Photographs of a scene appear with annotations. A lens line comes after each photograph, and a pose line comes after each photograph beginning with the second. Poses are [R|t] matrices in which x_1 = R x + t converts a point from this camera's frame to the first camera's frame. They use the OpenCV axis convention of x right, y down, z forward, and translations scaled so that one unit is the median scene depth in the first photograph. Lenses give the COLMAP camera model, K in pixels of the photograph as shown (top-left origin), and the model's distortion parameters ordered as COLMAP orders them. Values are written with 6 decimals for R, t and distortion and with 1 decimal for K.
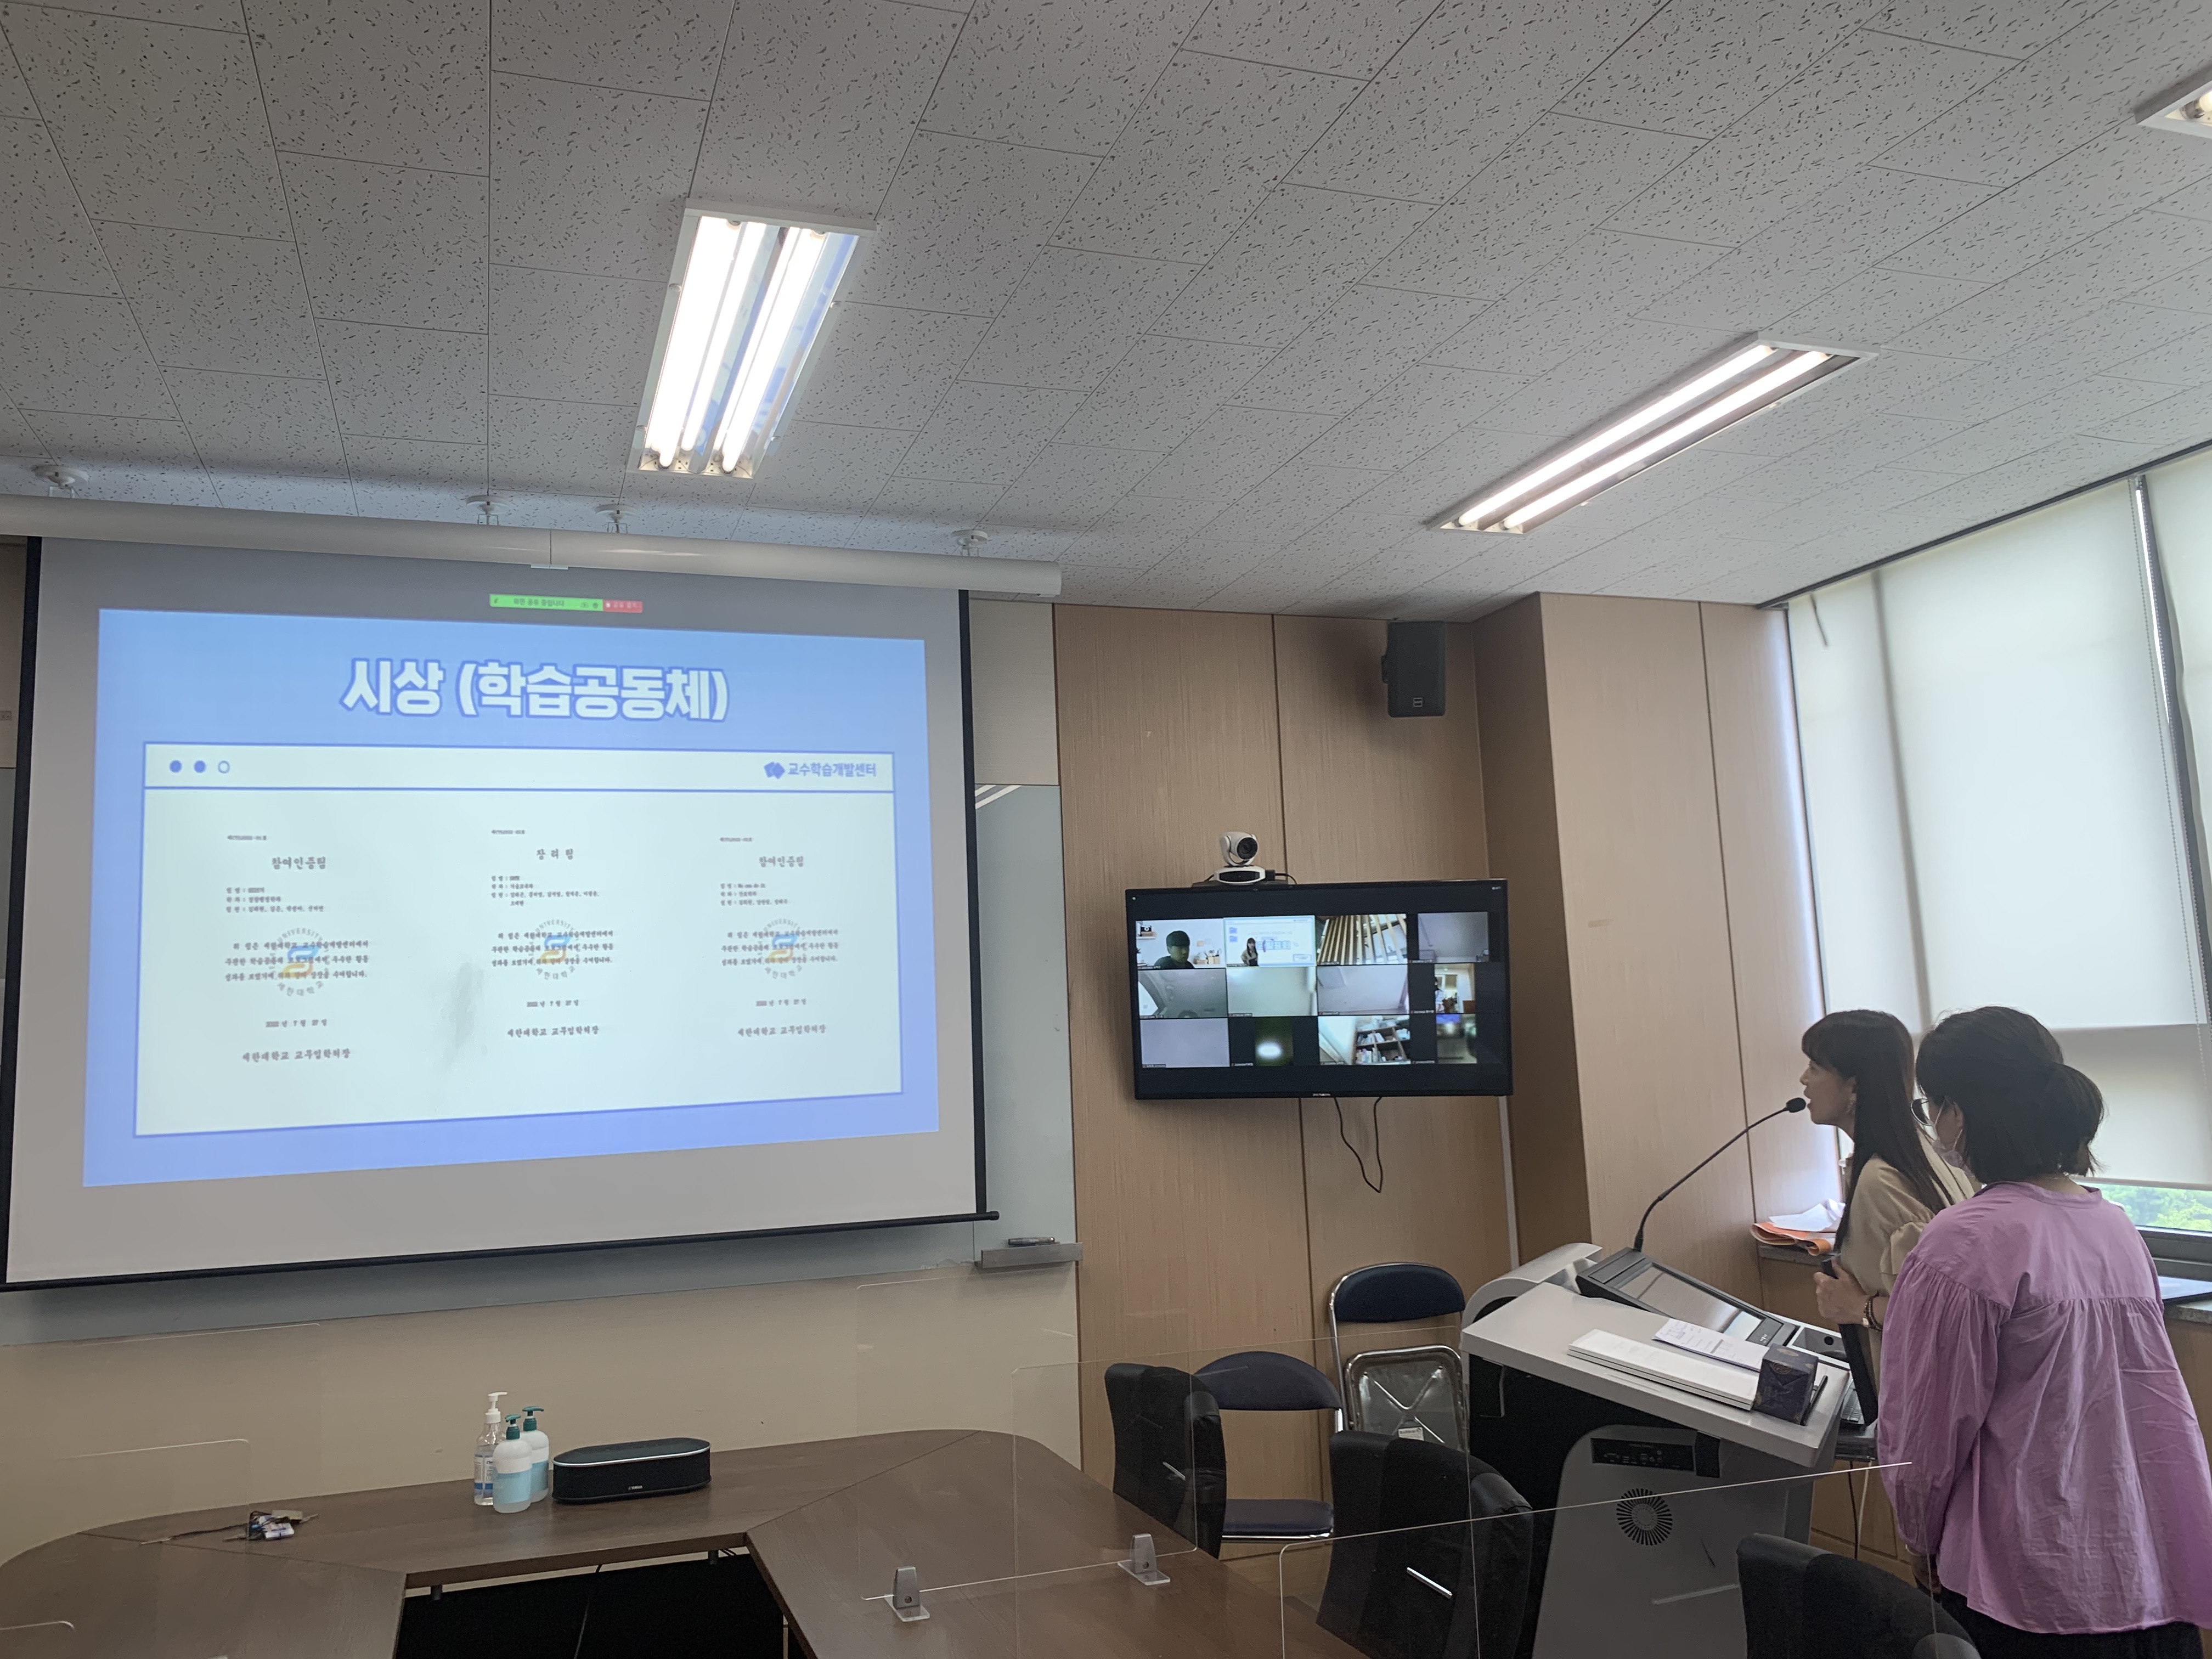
lens RADIAL K [[1658.3, 0, 1114.4], [0, 1658.3, 794.4], [0, 0, 1]] dist [0.005663, -0.130994]
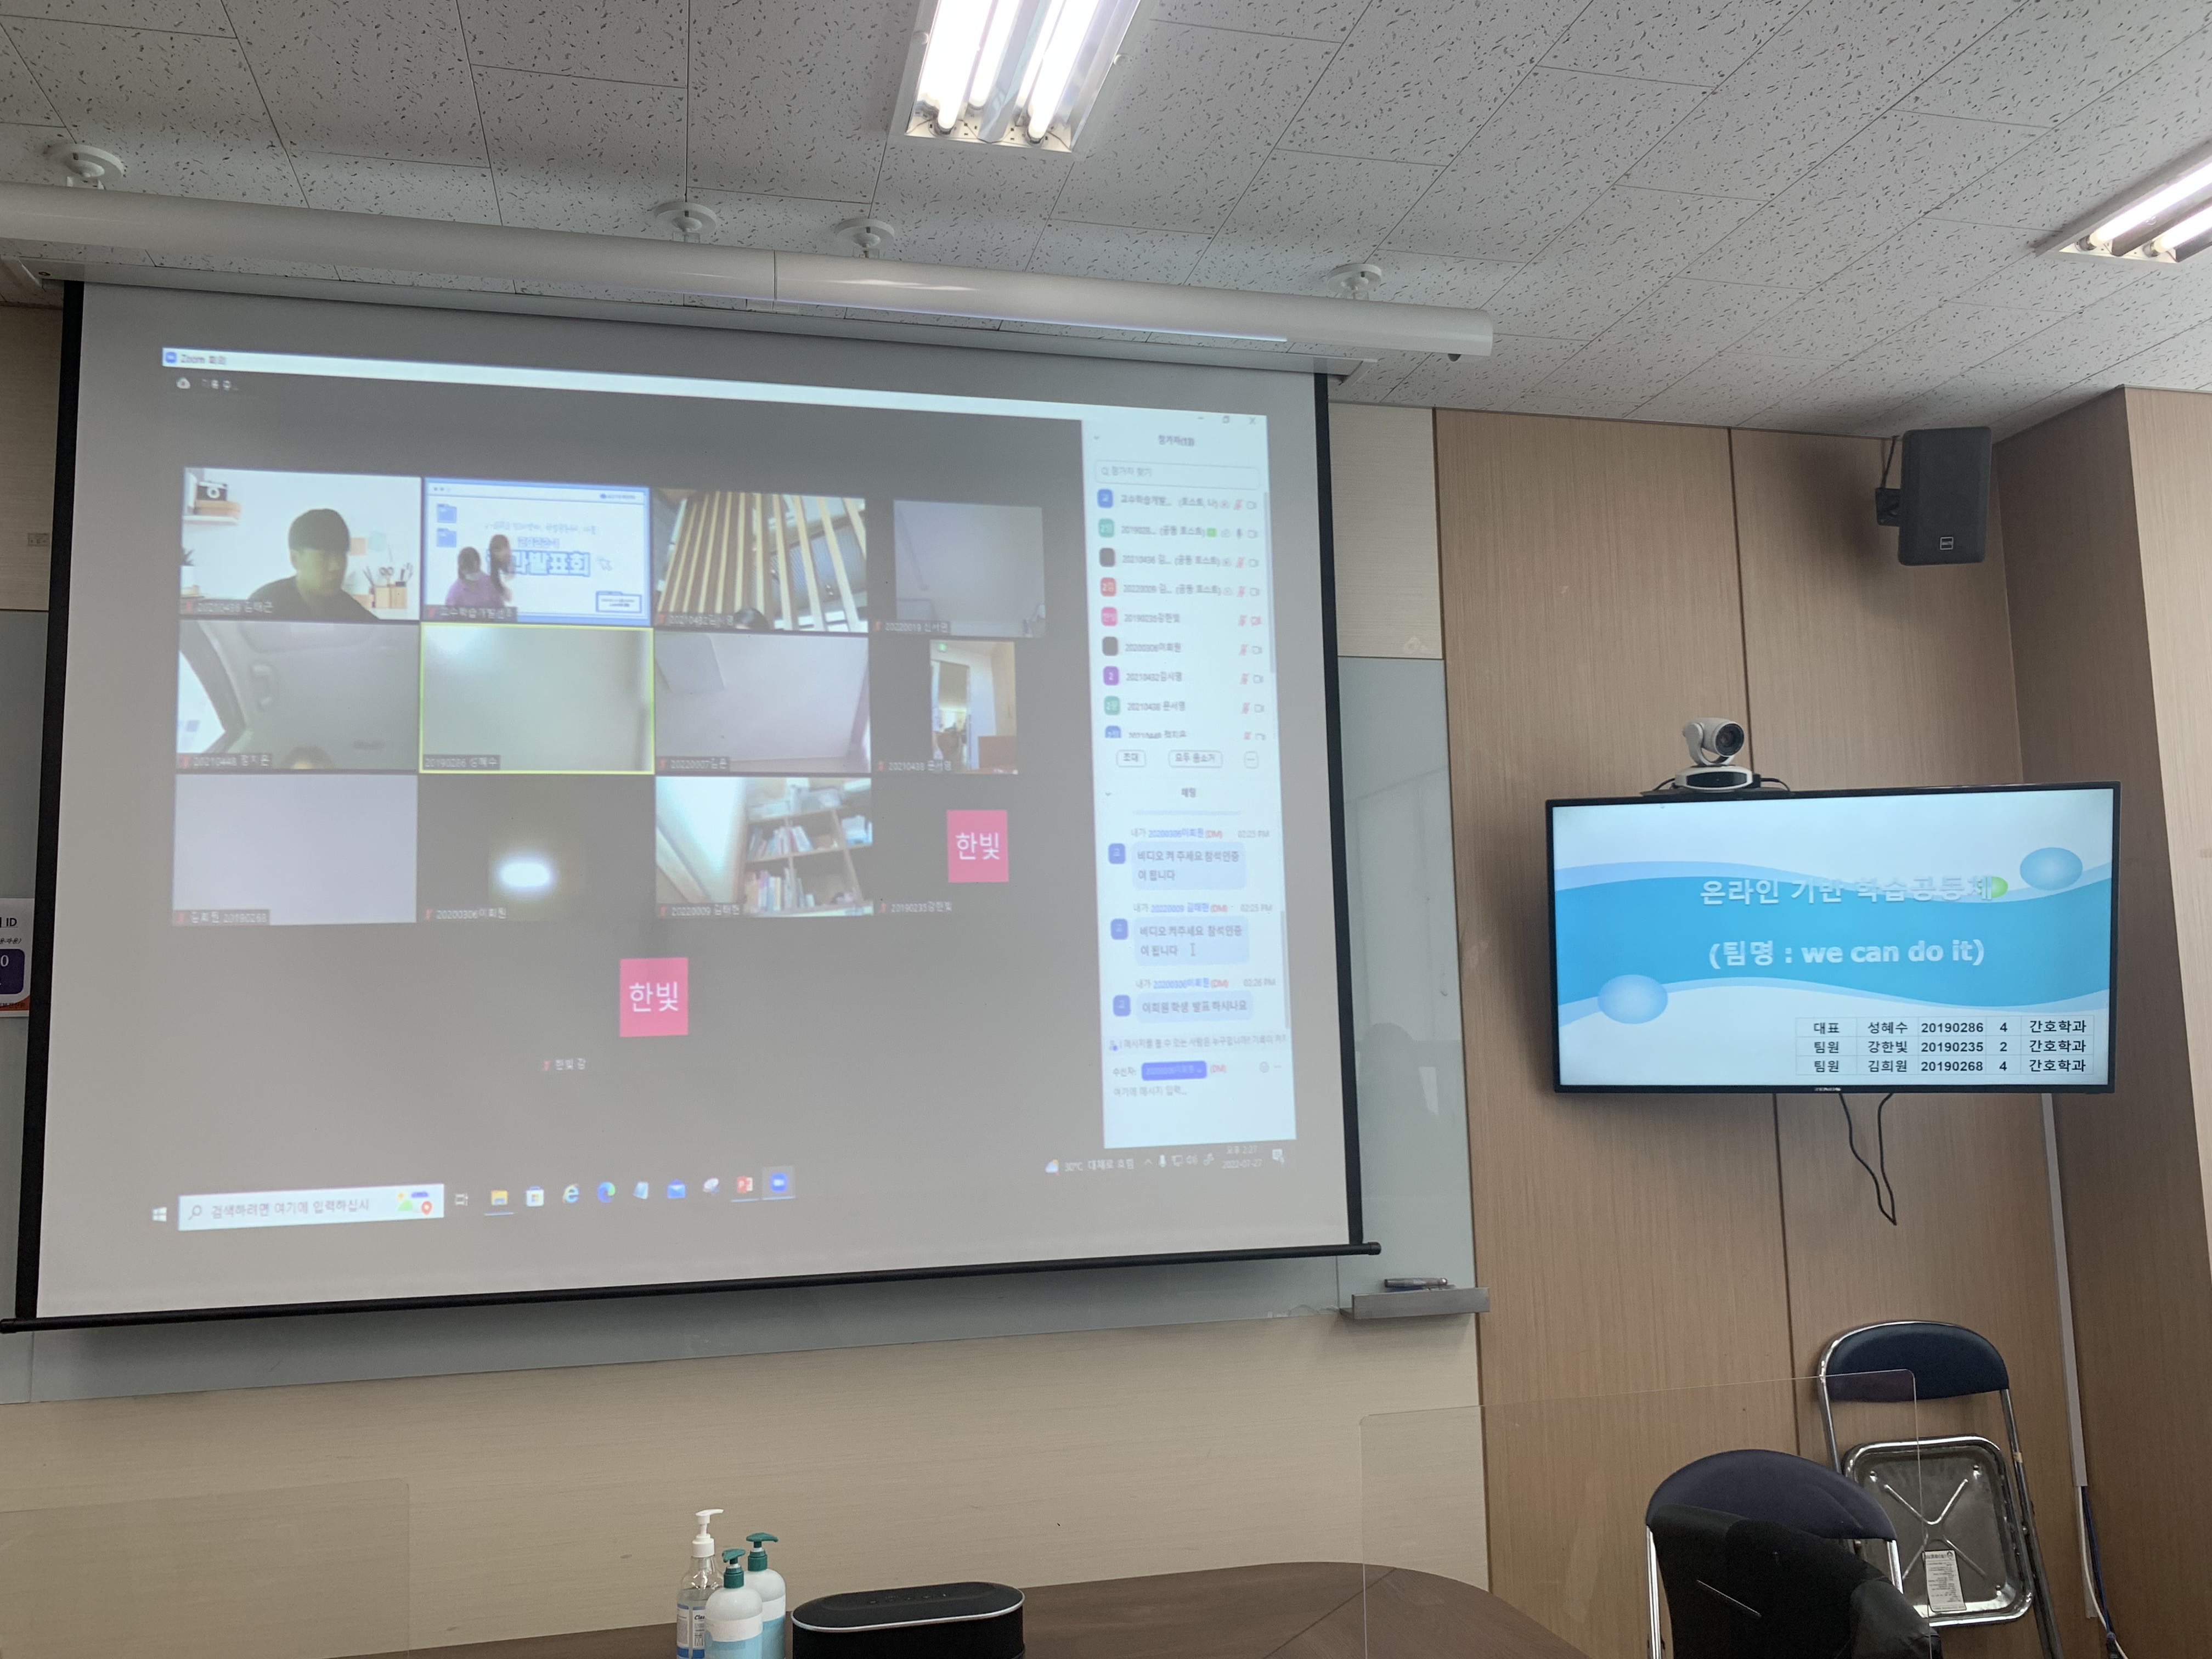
lens RADIAL K [[1732.7, 0, 1106.0], [0, 1732.7, 829.5], [0, 0, 1]] dist [-0.002480, -0.104626]
pose [[0.993022, 0.003528, -0.117880, -0.099918], [0.000546, 0.999404, 0.034509, 0.047067], [0.117931, -0.034332, 0.992428, 0.249266]]
